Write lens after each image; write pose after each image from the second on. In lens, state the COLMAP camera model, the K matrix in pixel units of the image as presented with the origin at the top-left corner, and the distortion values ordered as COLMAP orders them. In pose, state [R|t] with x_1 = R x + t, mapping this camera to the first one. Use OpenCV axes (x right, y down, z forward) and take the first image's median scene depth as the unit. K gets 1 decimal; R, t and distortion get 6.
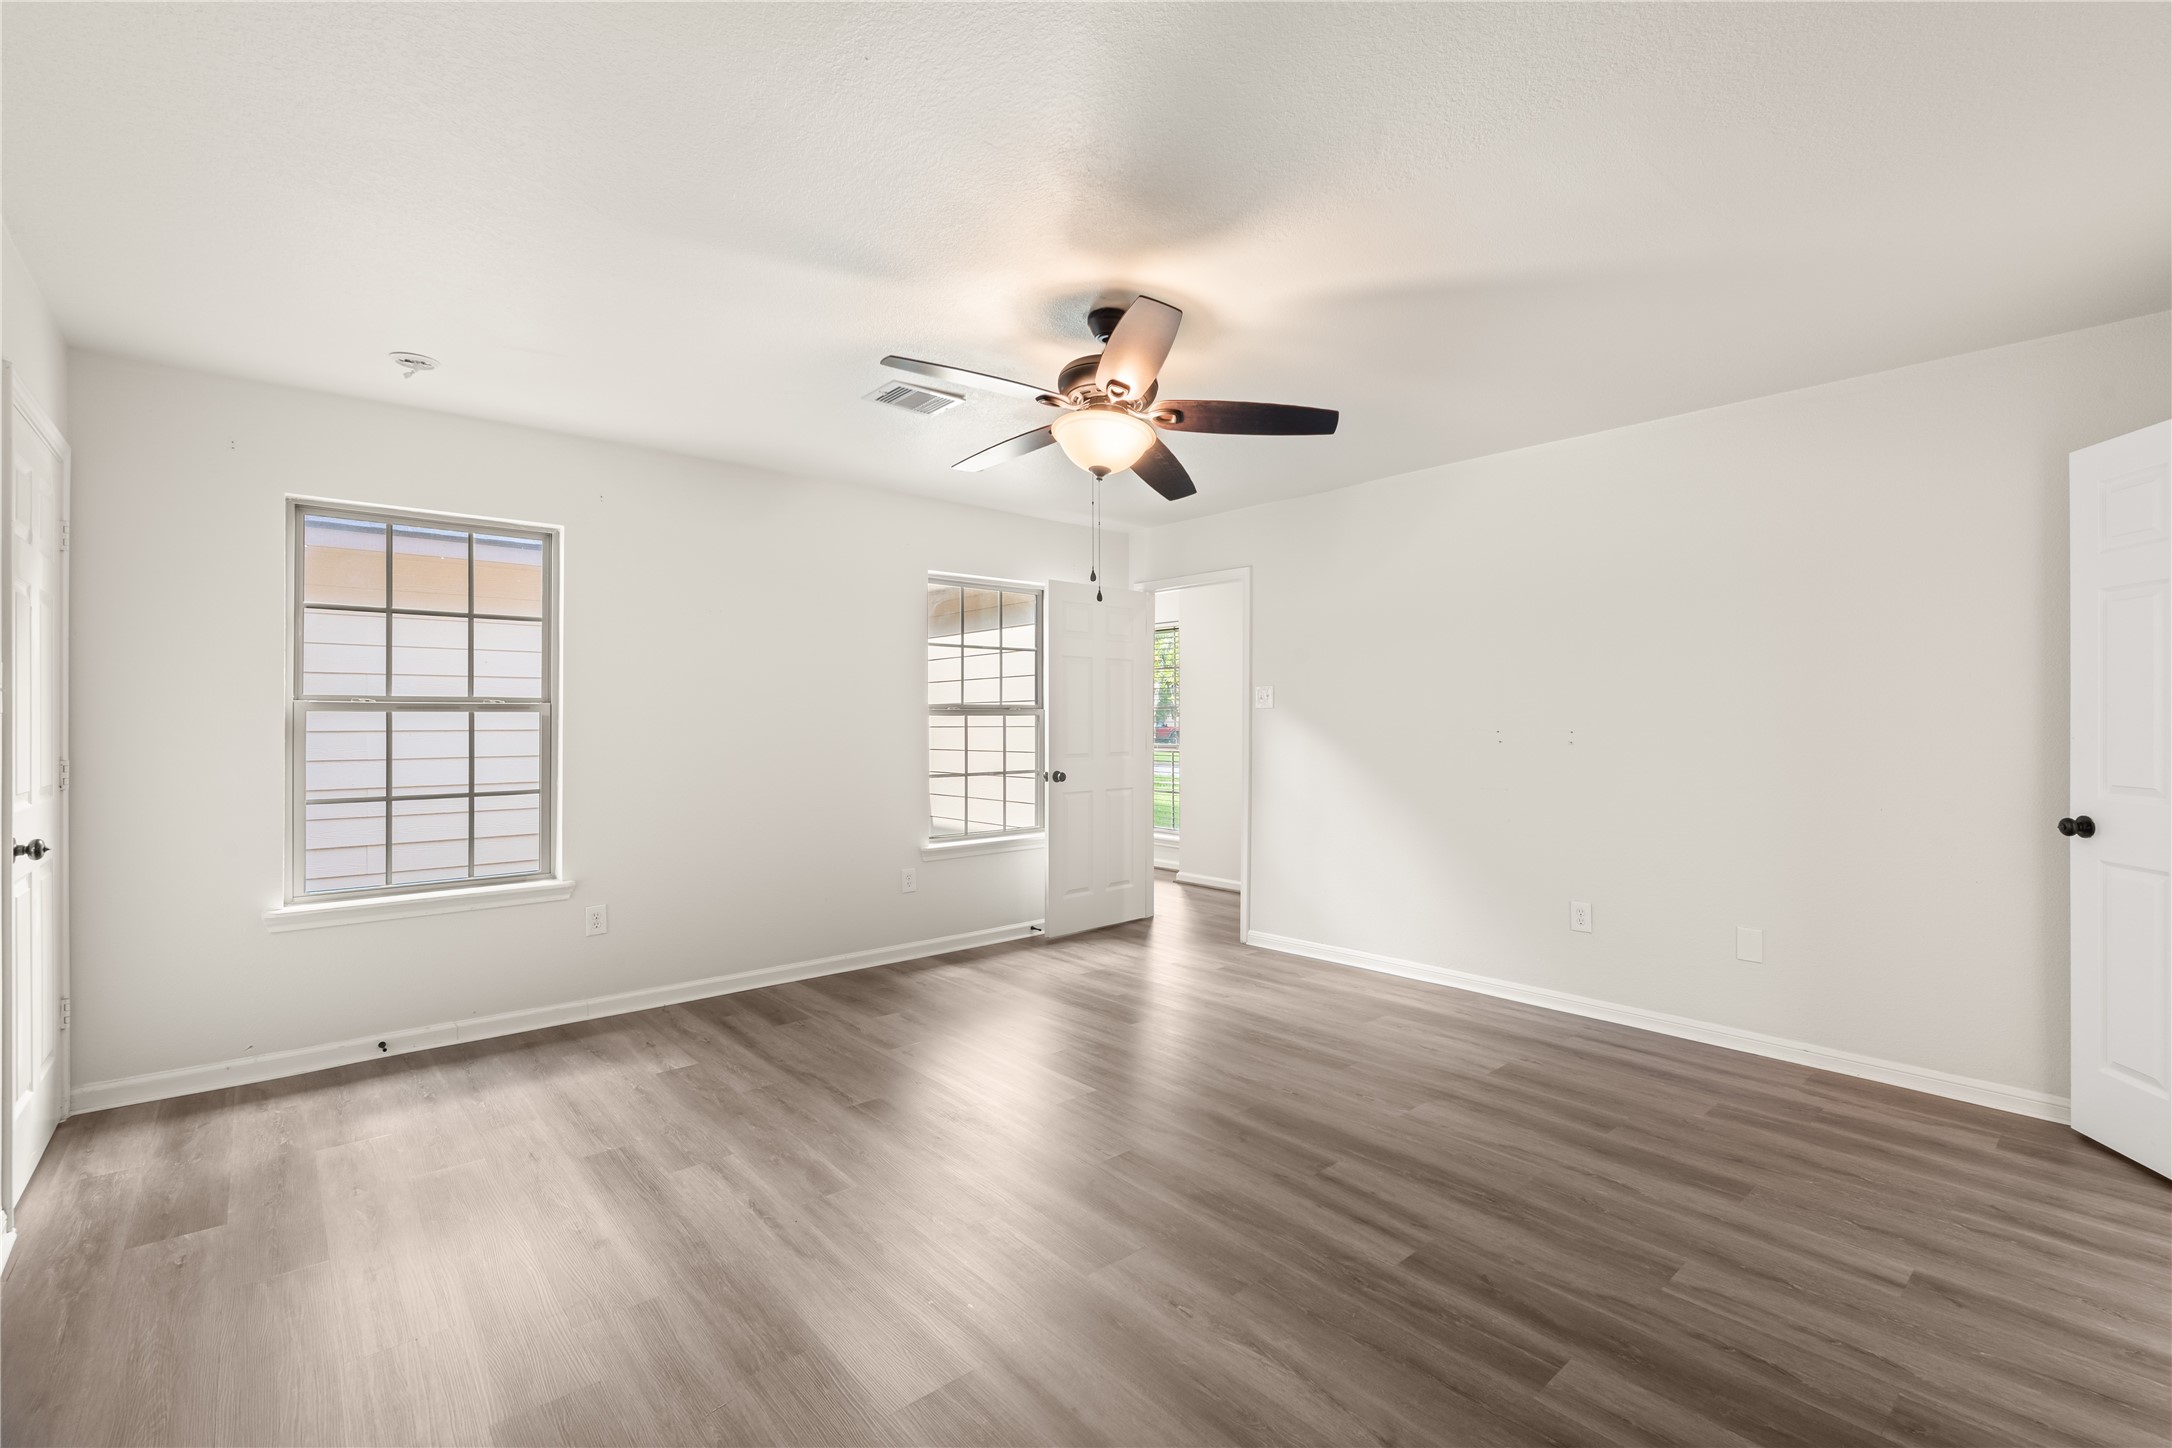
lens RADIAL K [[958.4, 0, 1091.2], [0, 958.4, 717.1], [0, 0, 1]] dist [-0.007467, 0.000686]
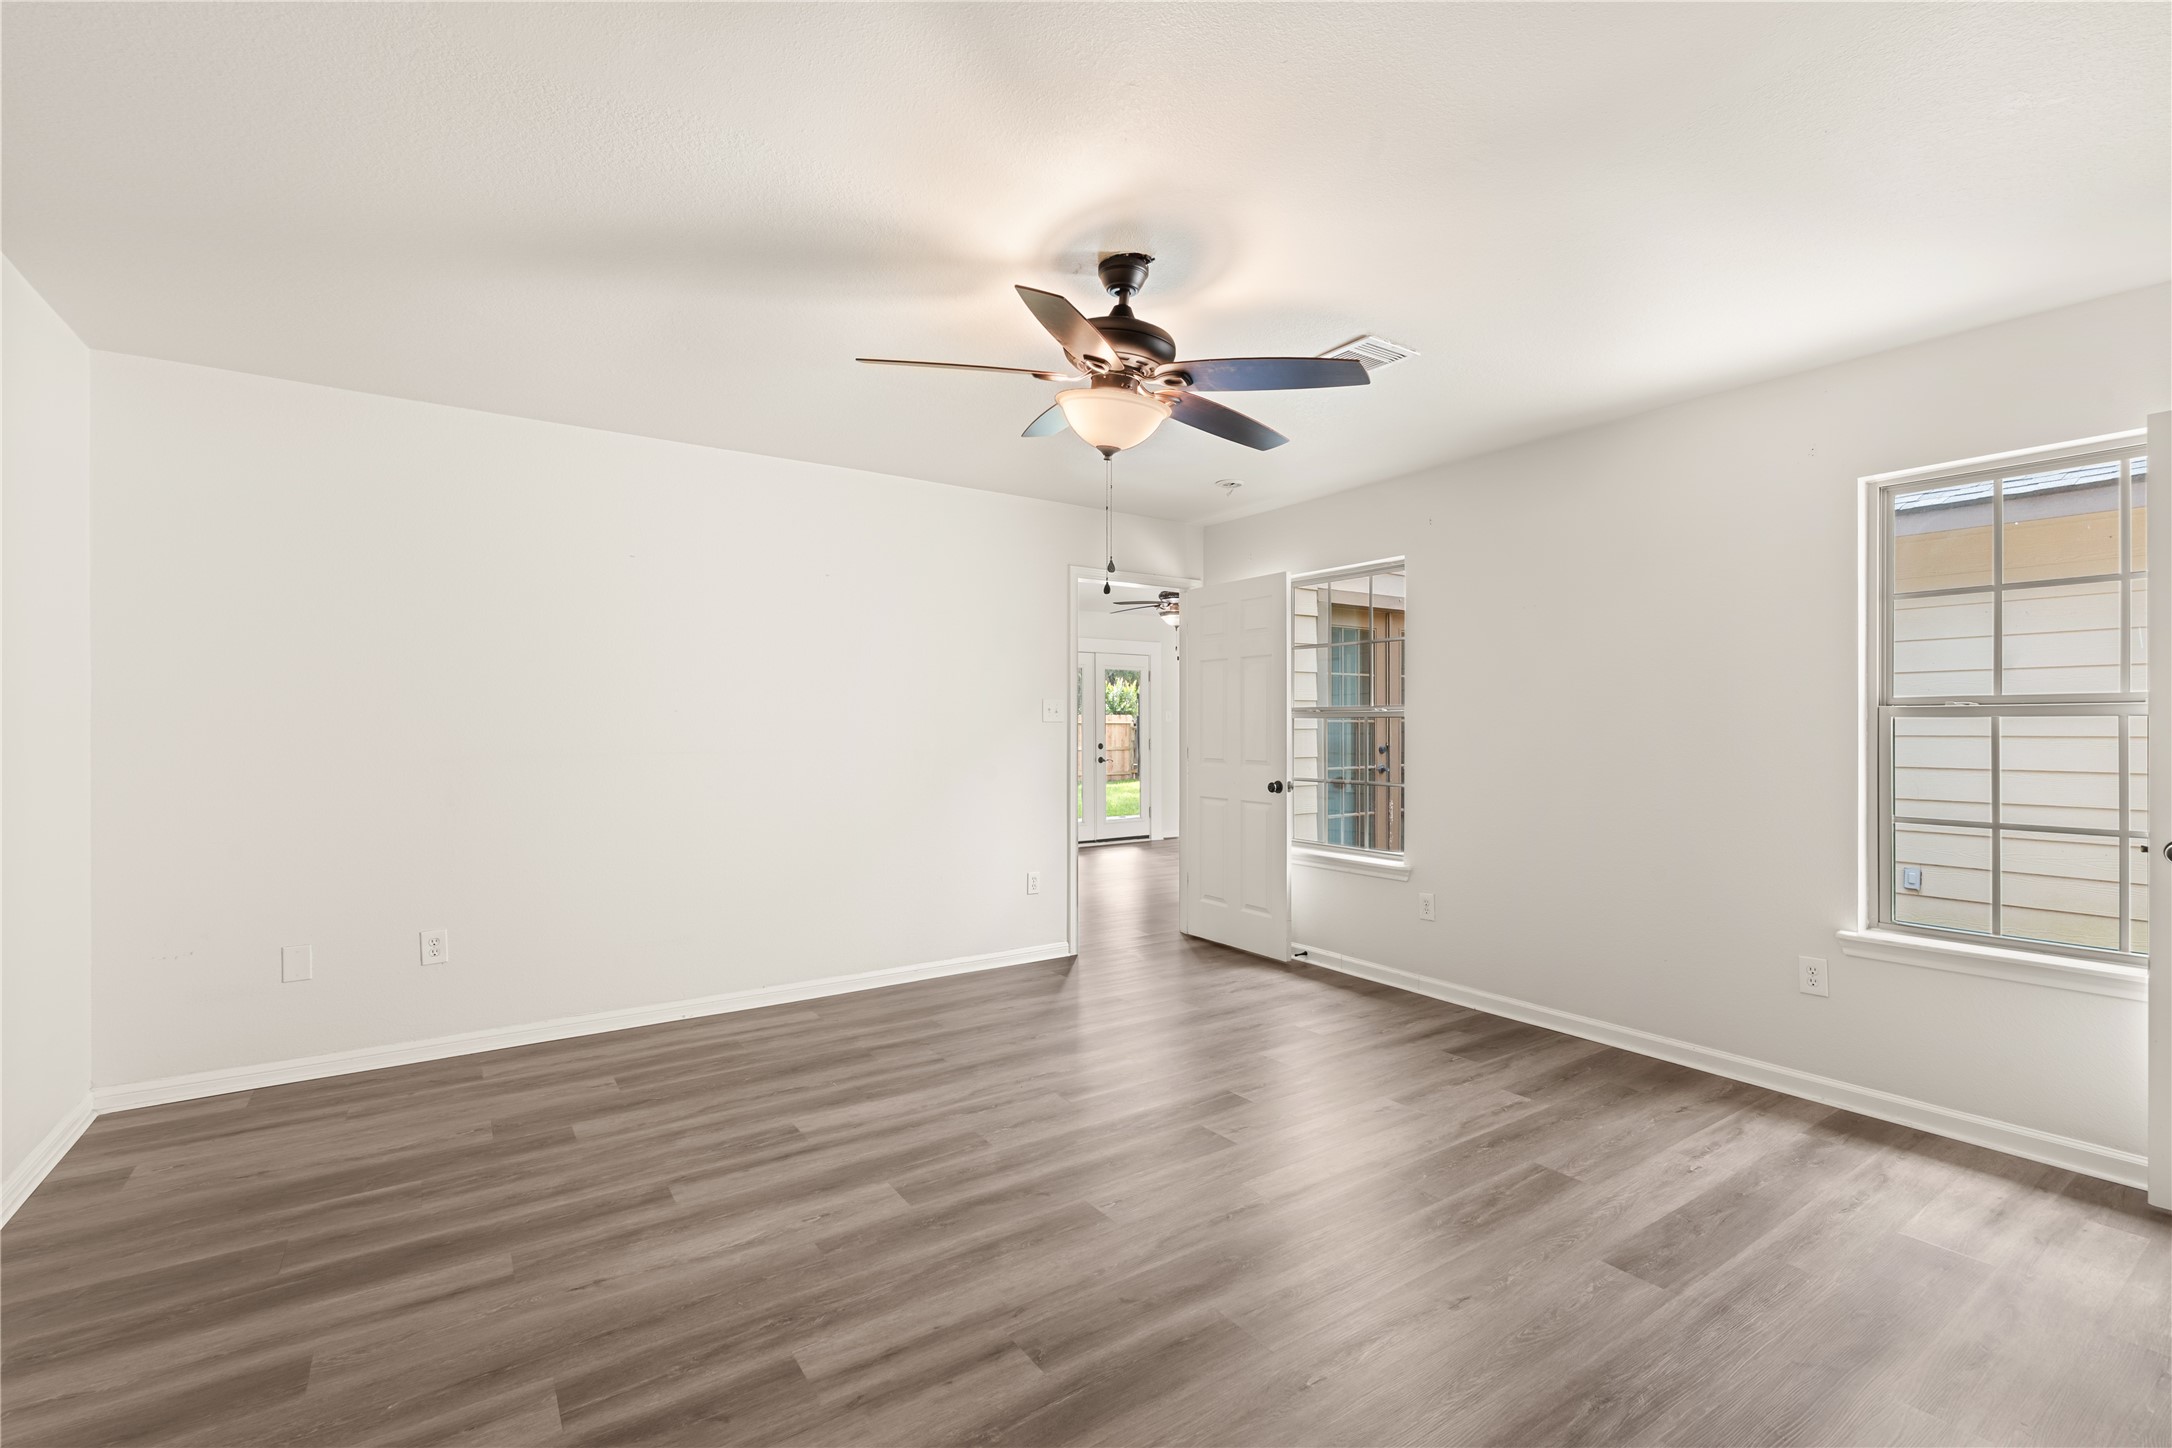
lens RADIAL K [[958.4, 0, 1088.8], [0, 958.4, 727.5], [0, 0, 1]] dist [-0.007467, 0.000686]
pose [[-0.120406, 0.003015, -0.992720, 0.776076], [0.003339, 0.999991, 0.002632, 0.002794], [0.992719, -0.002997, -0.120415, 0.931045]]
